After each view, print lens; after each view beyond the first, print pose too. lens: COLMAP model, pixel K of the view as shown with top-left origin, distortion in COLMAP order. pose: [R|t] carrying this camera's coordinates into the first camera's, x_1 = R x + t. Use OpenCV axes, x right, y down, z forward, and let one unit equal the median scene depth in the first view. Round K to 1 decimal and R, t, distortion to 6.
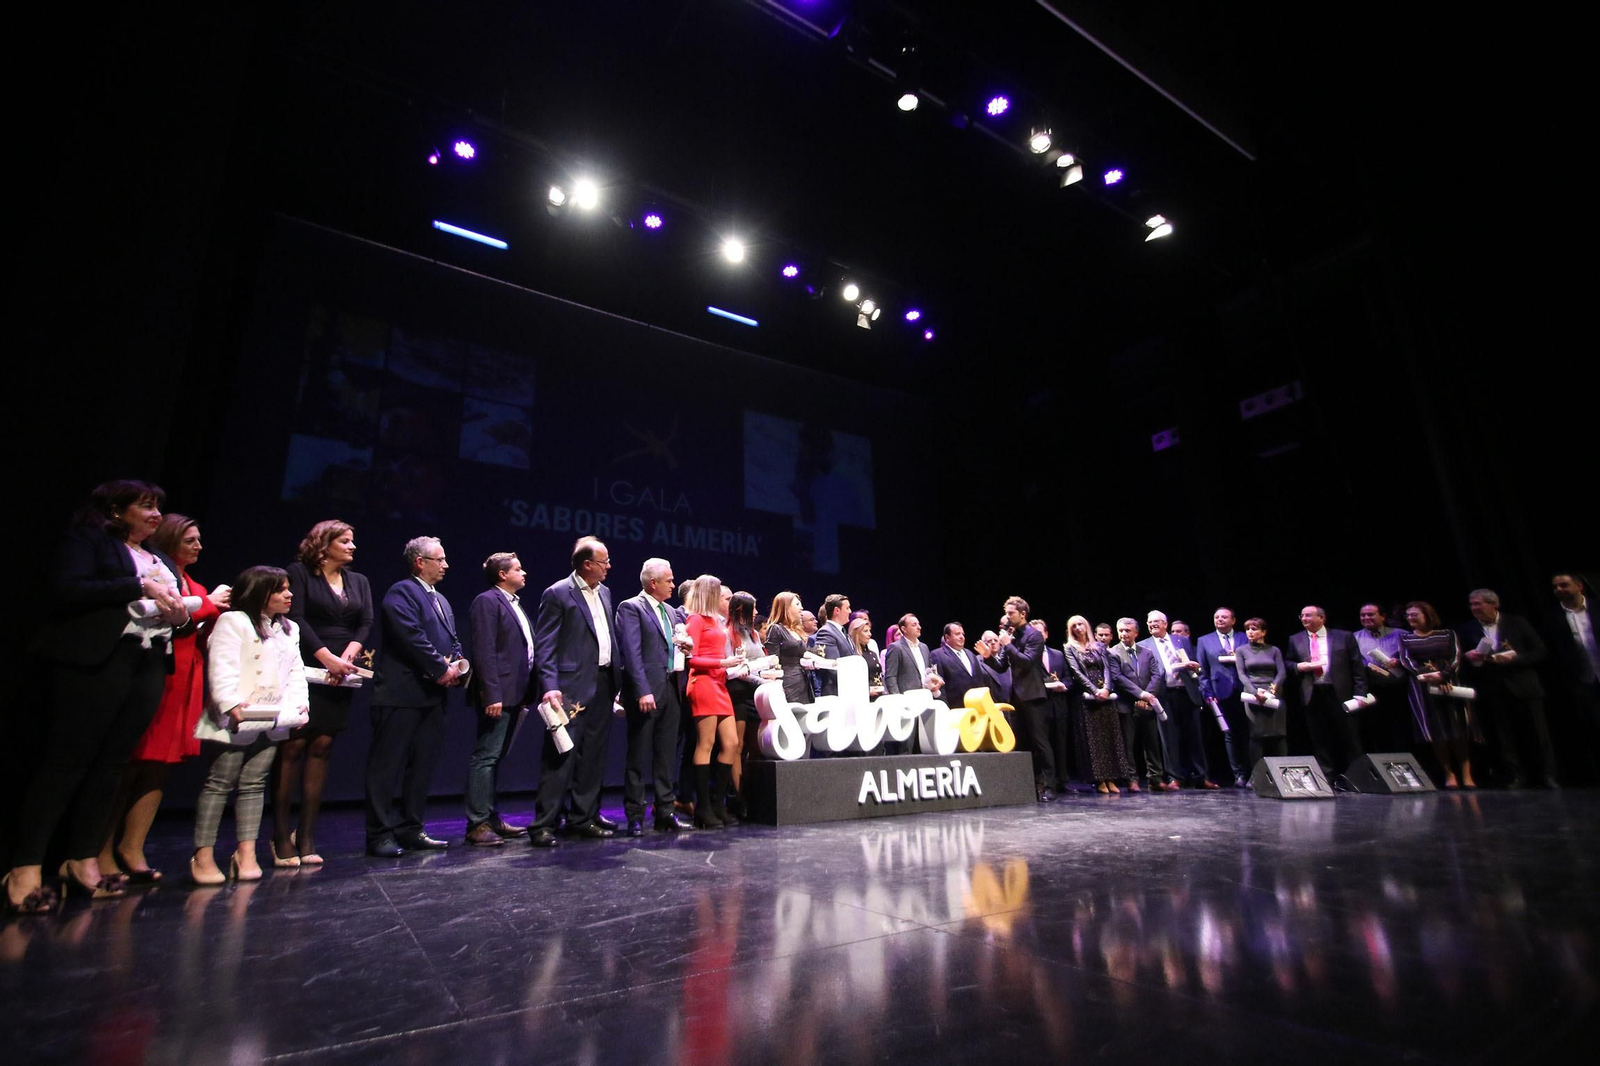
lens RADIAL K [[763.2, 0, 800.0], [0, 763.2, 533.0], [0, 0, 1]] dist [-0.000534, 0.000559]
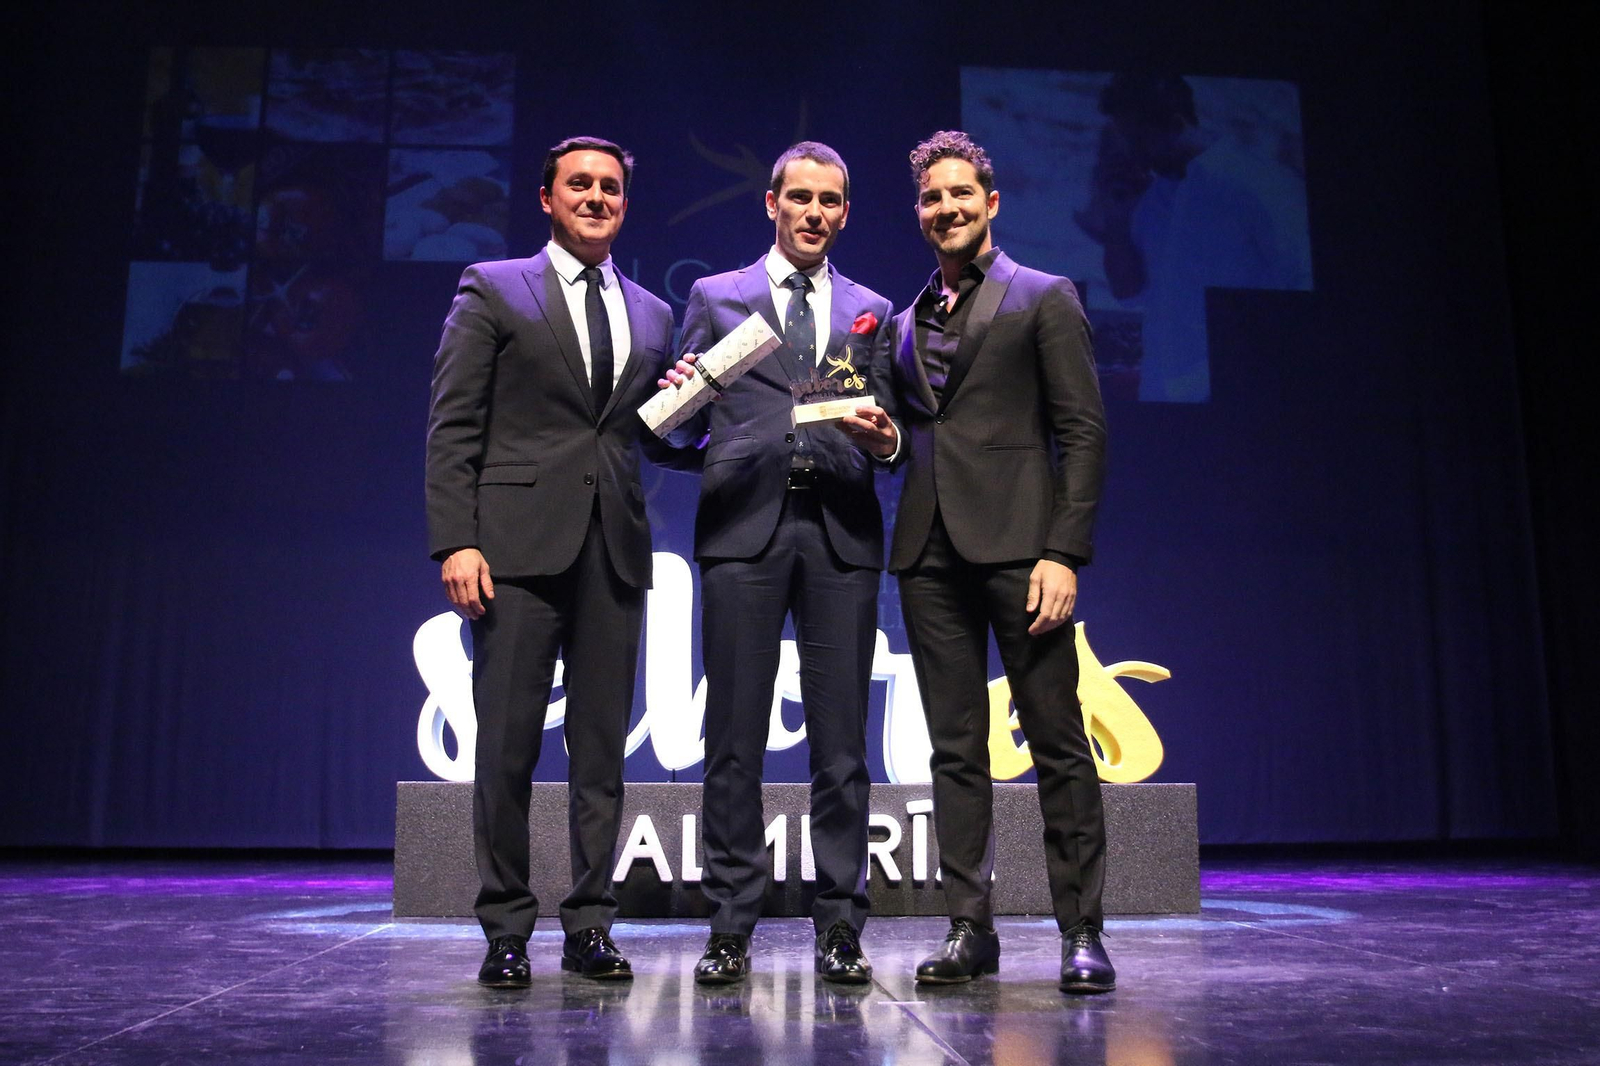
lens RADIAL K [[1514.2, 0, 800.0], [0, 1514.2, 533.0], [0, 0, 1]] dist [-0.077631, -0.002968]
pose [[0.875622, -0.063142, -0.478852, 0.321356], [0.107762, 0.991967, 0.066250, 0.057139], [0.470822, -0.109612, 0.875393, 0.164839]]
